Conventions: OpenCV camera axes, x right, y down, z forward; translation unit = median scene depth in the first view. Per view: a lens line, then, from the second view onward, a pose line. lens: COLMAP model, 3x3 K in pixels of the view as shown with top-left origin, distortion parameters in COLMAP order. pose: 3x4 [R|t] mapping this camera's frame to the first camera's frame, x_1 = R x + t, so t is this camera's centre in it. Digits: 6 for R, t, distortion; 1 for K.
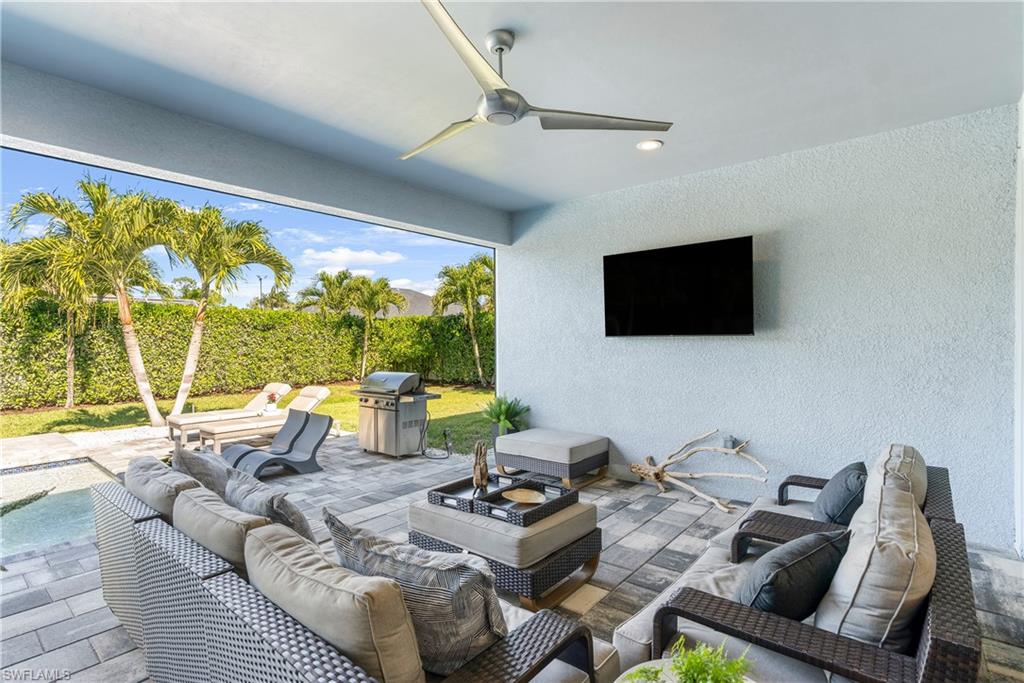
lens RADIAL K [[492.9, 0, 512.0], [0, 492.9, 341.5], [0, 0, 1]] dist [0.000733, 0.000393]
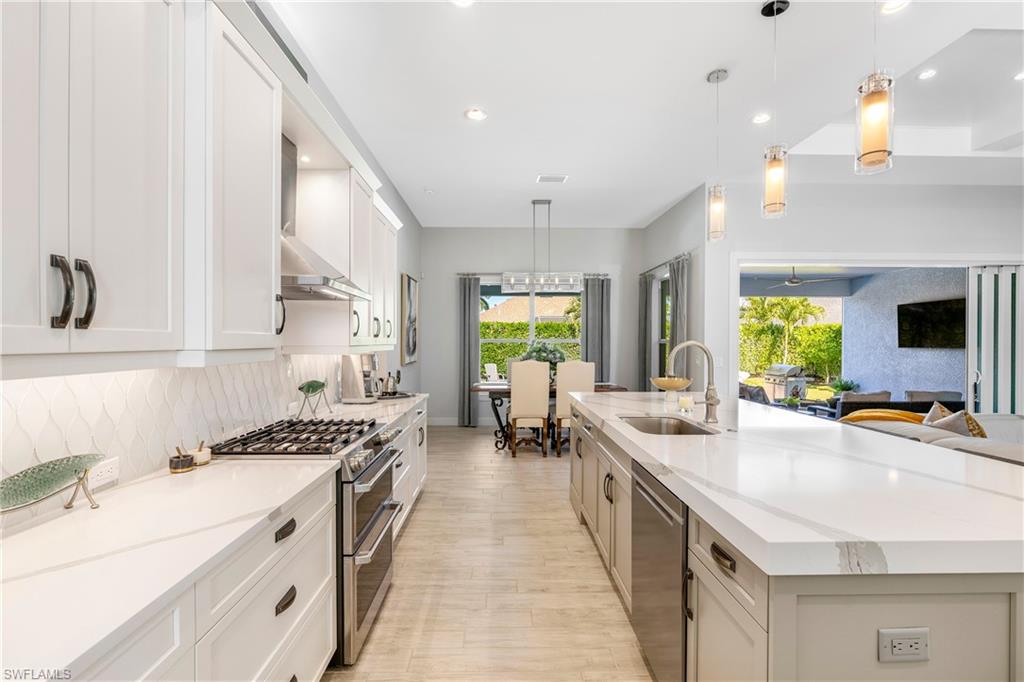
lens RADIAL K [[466.1, 0, 512.0], [0, 466.1, 341.0], [0, 0, 1]] dist [-0.003076, -0.000328]
pose [[0.660042, 0.011745, -0.751137, 0.370188], [-0.013817, 0.999898, 0.003493, -0.014843], [0.751102, 0.008073, 0.660137, -0.854147]]
